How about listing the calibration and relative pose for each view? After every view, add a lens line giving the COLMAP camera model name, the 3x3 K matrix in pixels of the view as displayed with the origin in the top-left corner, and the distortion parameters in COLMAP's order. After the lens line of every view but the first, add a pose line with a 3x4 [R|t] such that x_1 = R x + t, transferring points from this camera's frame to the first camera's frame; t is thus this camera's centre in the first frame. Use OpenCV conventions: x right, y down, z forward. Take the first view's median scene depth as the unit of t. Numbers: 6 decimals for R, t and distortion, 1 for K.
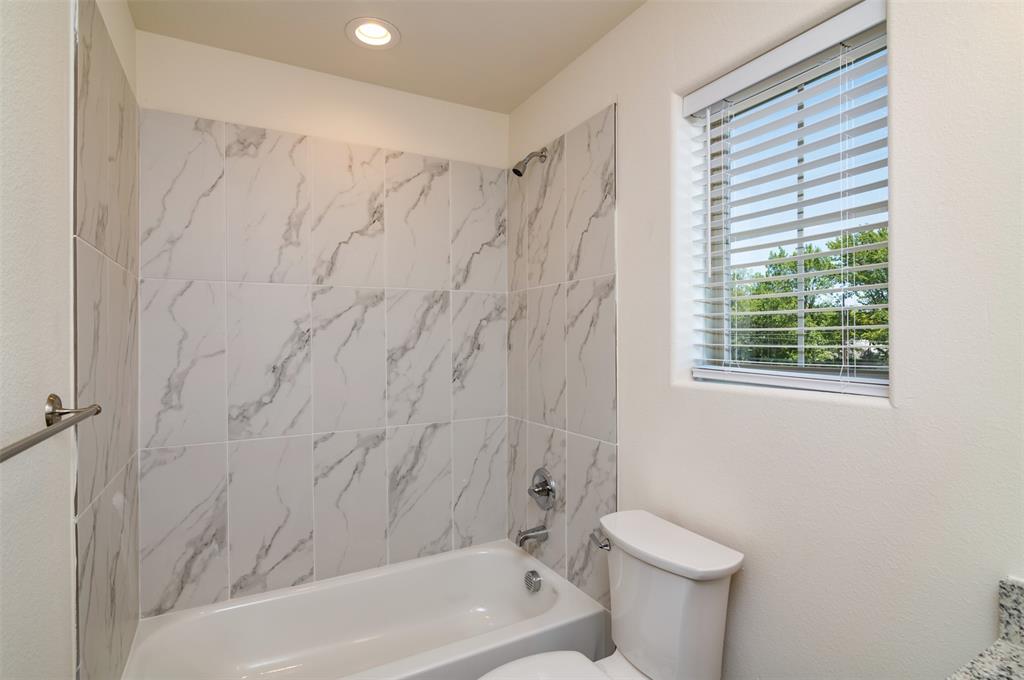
lens RADIAL K [[506.1, 0, 512.0], [0, 506.1, 340.0], [0, 0, 1]] dist [-0.011790, -0.000199]
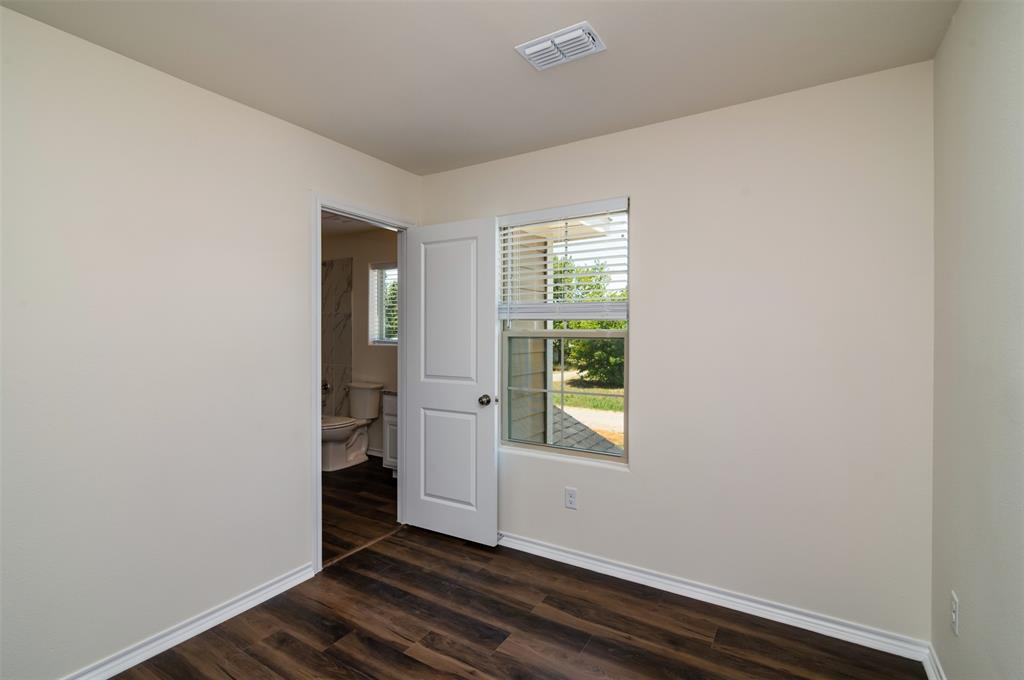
lens RADIAL K [[470.7, 0, 506.6], [0, 470.7, 336.1], [0, 0, 1]] dist [-0.011998, -0.000240]
pose [[0.871003, 0.004754, 0.491255, -0.386086], [-0.005246, 0.999986, -0.000375, 0.018321], [-0.491250, -0.002251, 0.871016, -1.990298]]
